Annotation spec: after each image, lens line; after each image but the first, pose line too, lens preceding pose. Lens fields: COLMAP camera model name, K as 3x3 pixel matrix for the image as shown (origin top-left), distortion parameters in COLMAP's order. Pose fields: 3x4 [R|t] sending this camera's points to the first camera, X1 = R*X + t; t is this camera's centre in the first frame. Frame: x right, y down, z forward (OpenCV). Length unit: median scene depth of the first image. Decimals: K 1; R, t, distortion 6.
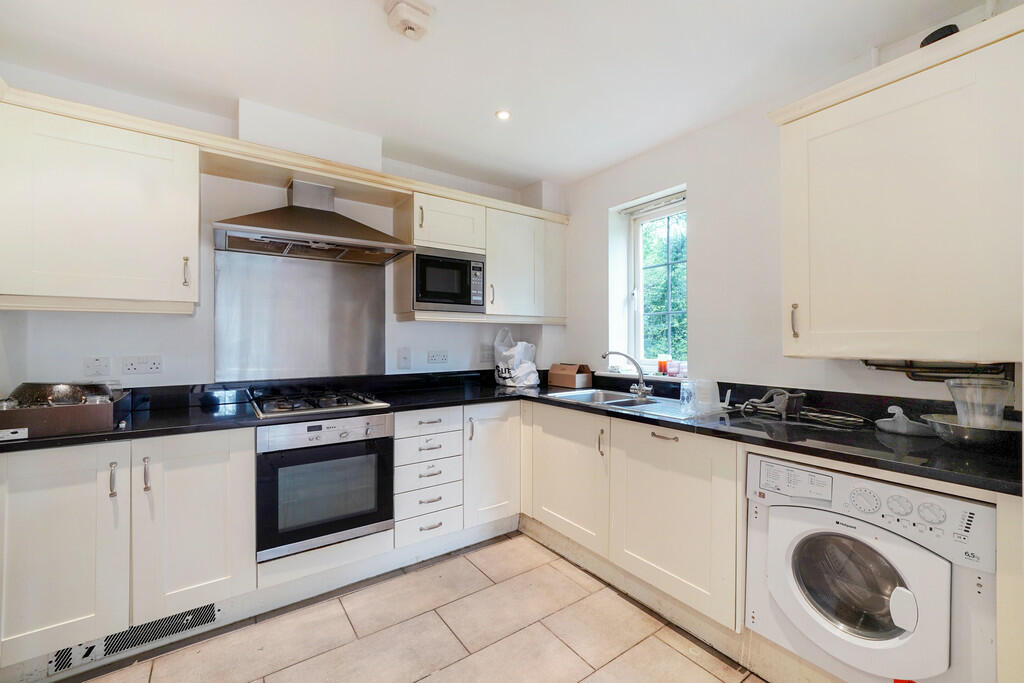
lens RADIAL K [[397.0, 0, 518.7], [0, 397.0, 344.9], [0, 0, 1]] dist [-0.005975, 0.000949]
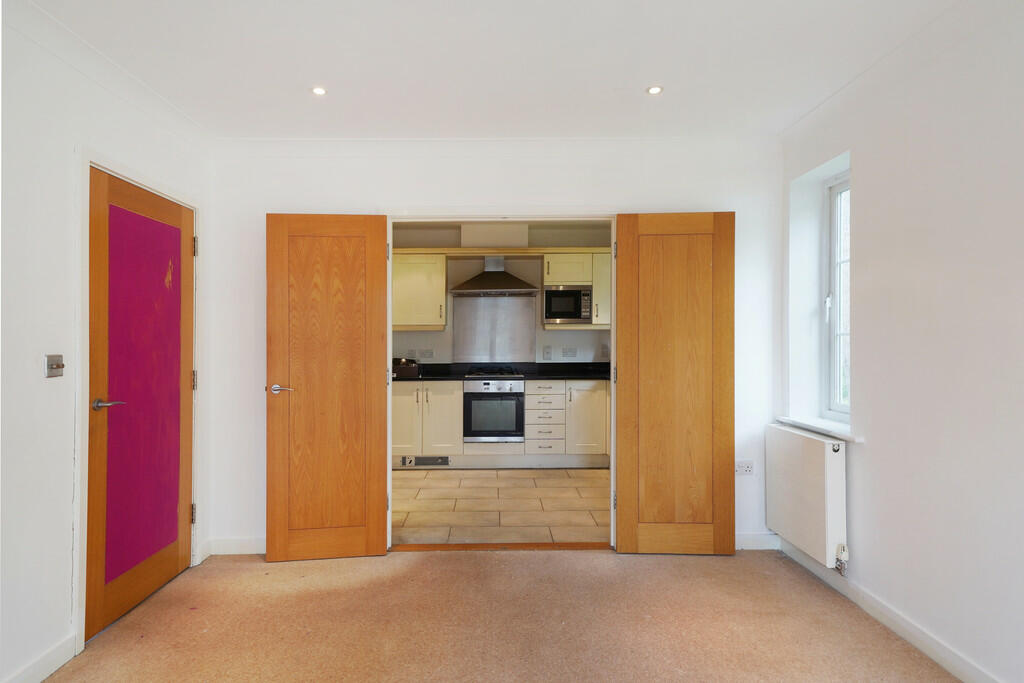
lens RADIAL K [[561.5, 0, 509.9], [0, 561.5, 339.1], [0, 0, 1]] dist [0.000073, -0.000003]
pose [[0.800934, -0.002386, -0.598748, 1.201453], [-0.003888, 0.999950, -0.009185, 0.002212], [0.598740, 0.009685, 0.800885, -1.148976]]
